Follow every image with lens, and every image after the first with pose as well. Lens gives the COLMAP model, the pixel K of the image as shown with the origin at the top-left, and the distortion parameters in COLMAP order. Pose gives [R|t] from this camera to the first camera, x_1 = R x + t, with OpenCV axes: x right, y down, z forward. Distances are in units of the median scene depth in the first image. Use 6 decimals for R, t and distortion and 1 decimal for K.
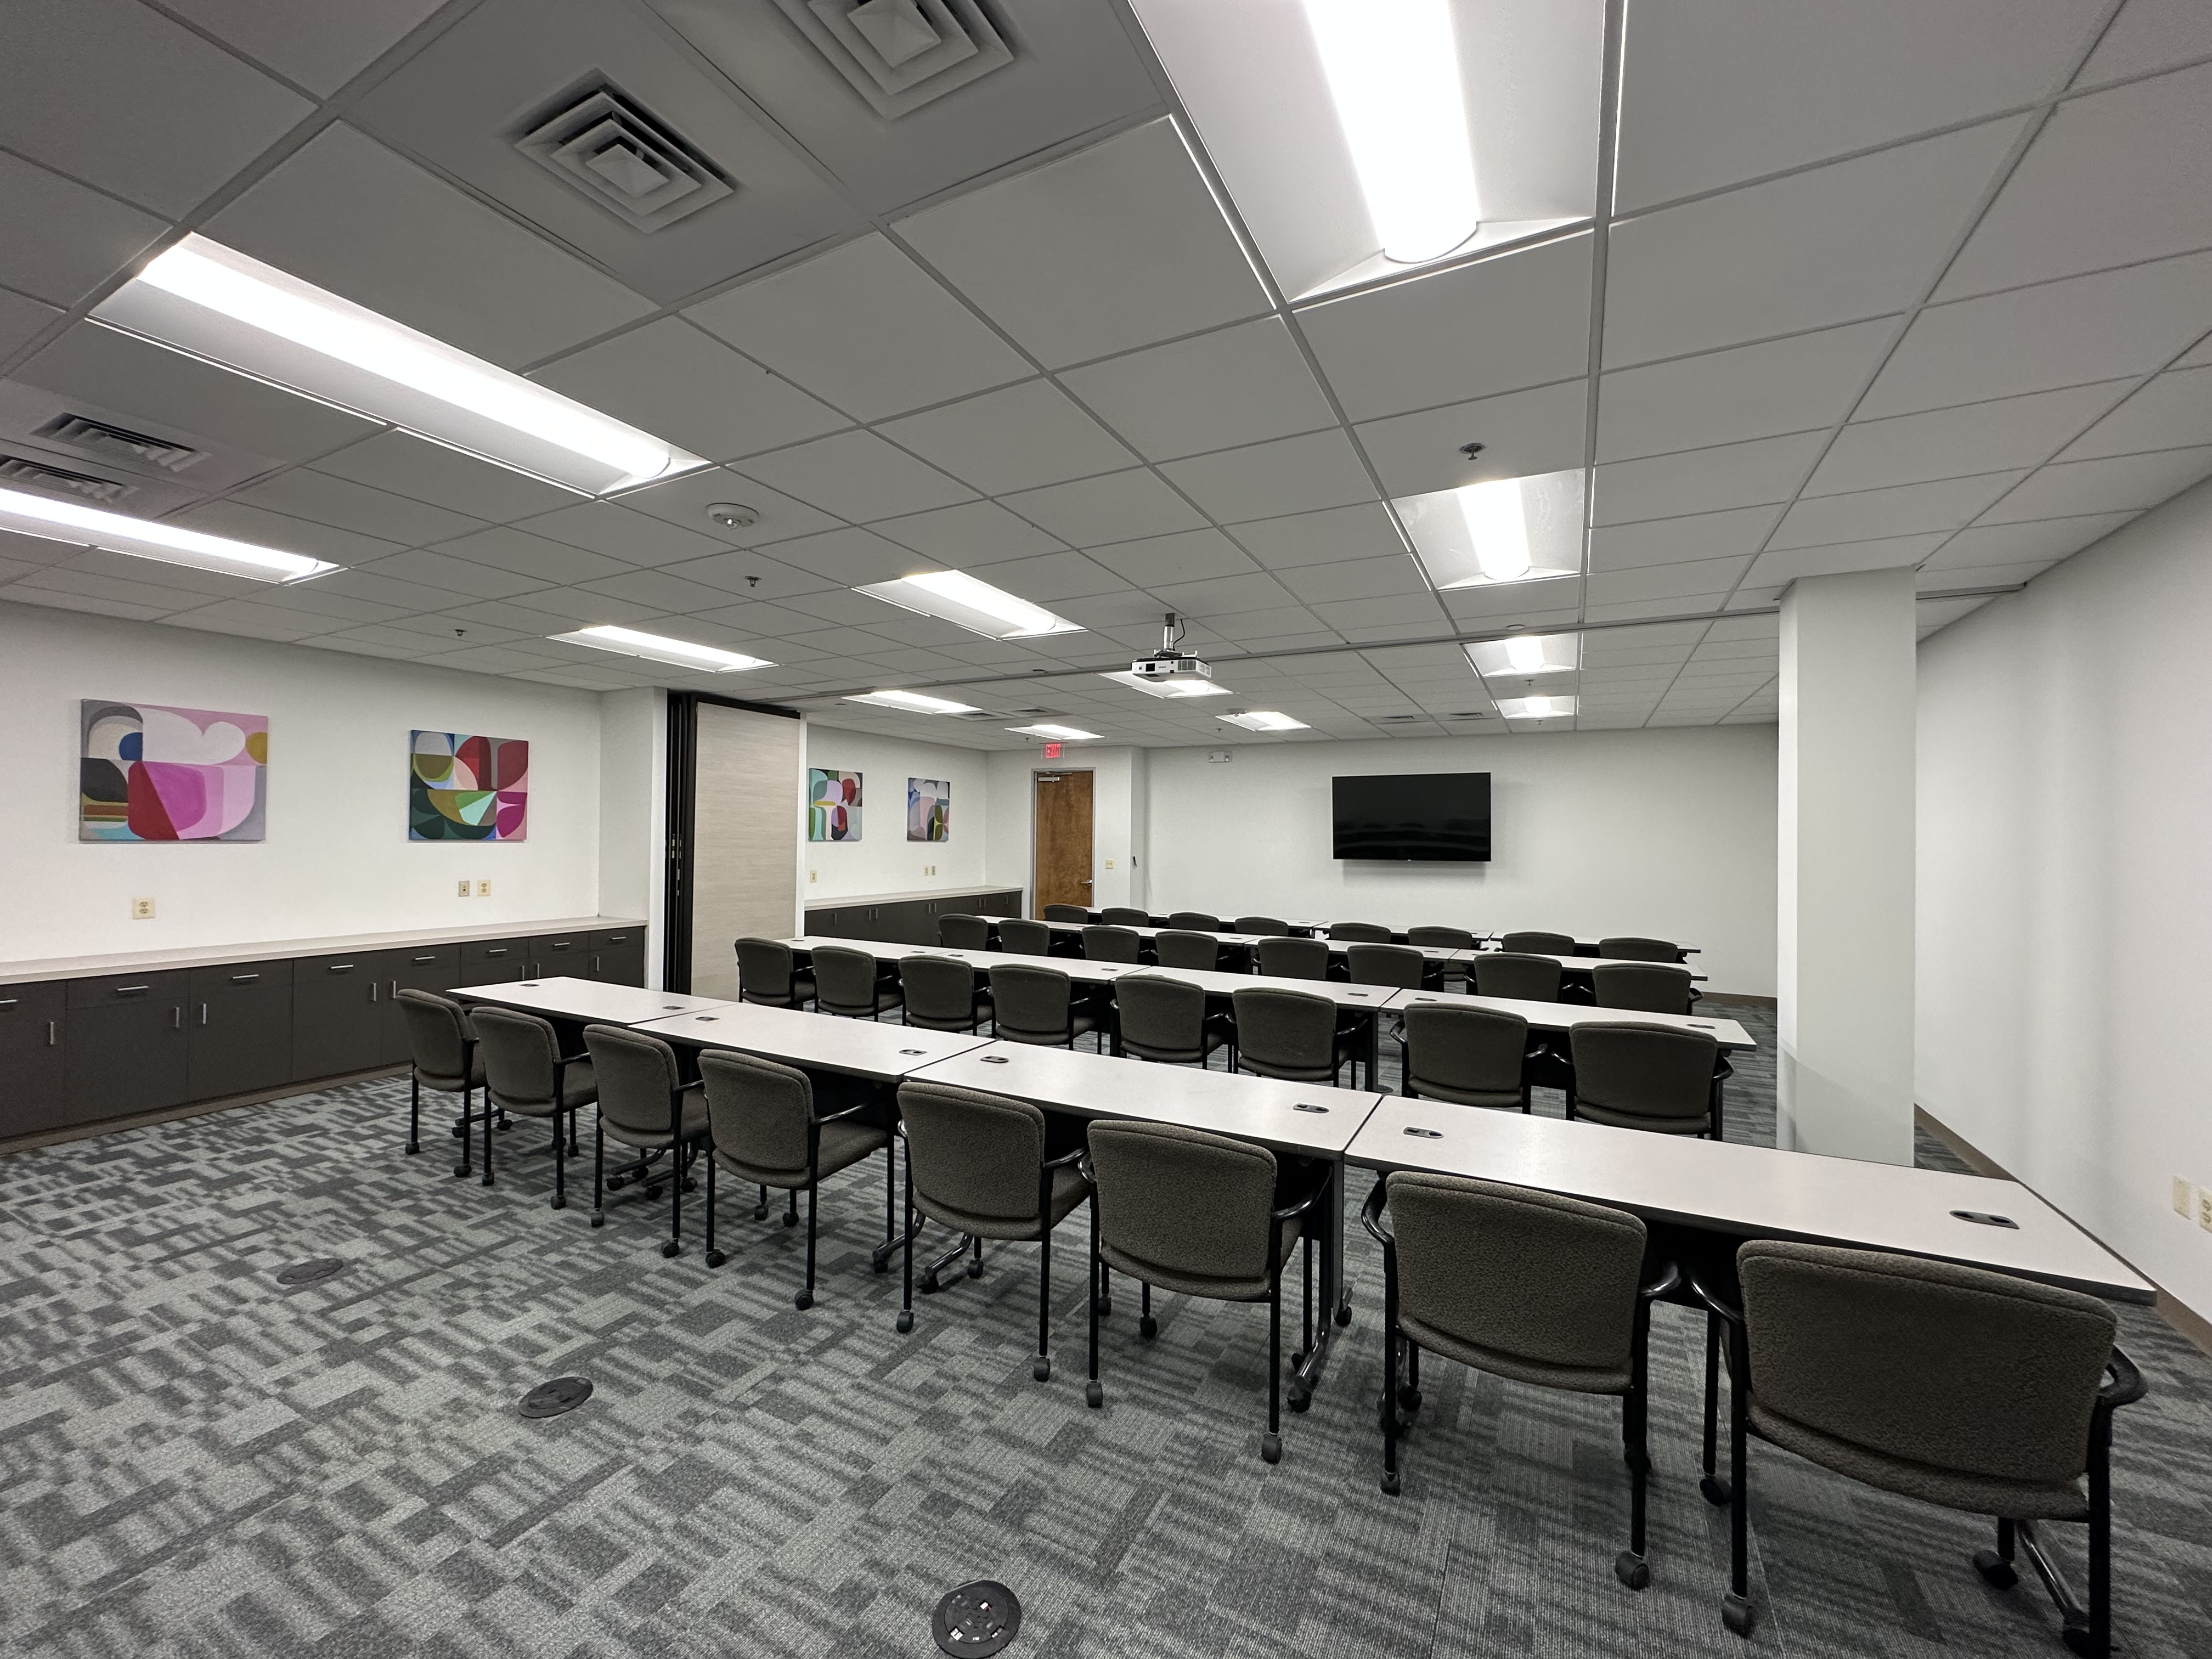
lens RADIAL K [[880.7, 0, 1108.2], [0, 880.7, 829.9], [0, 0, 1]] dist [0.000061, 0.000534]
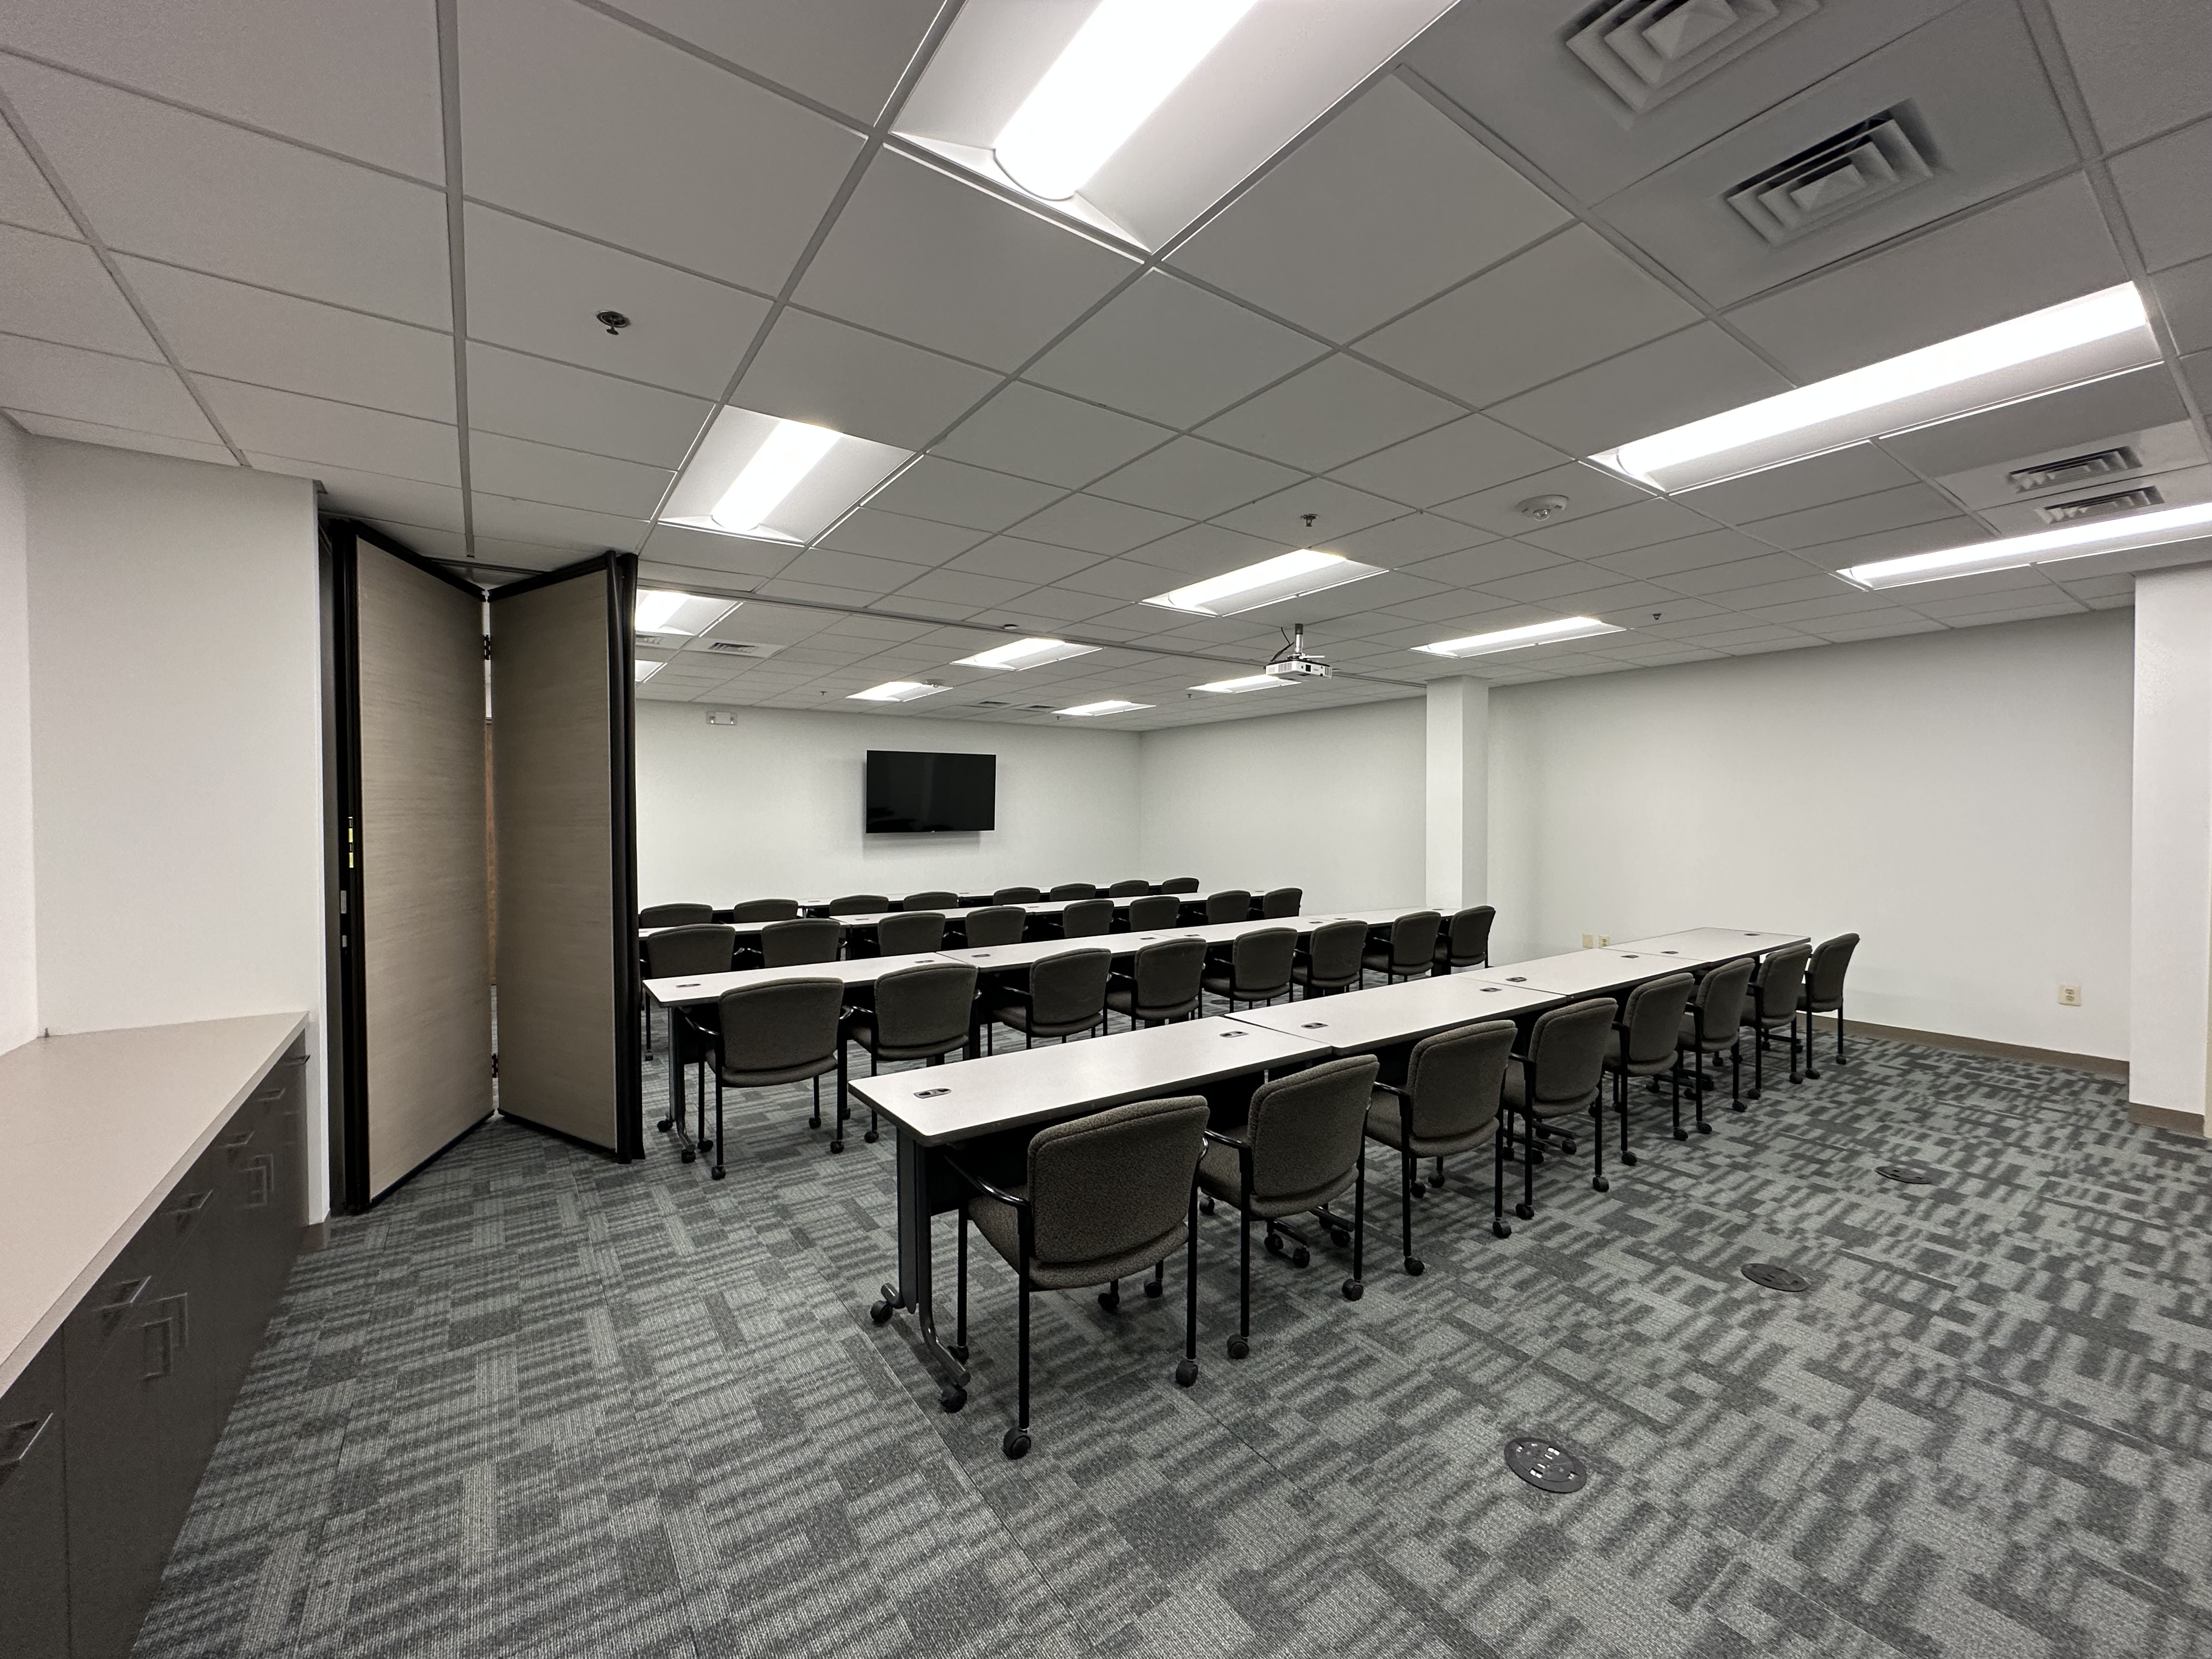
lens RADIAL K [[880.7, 0, 1107.1], [0, 880.7, 826.9], [0, 0, 1]] dist [0.000061, 0.000534]
pose [[0.452840, -0.024361, 0.891259, -1.314416], [0.001494, 0.999646, 0.026565, -0.000742], [-0.891591, -0.010698, 0.452716, 0.800919]]
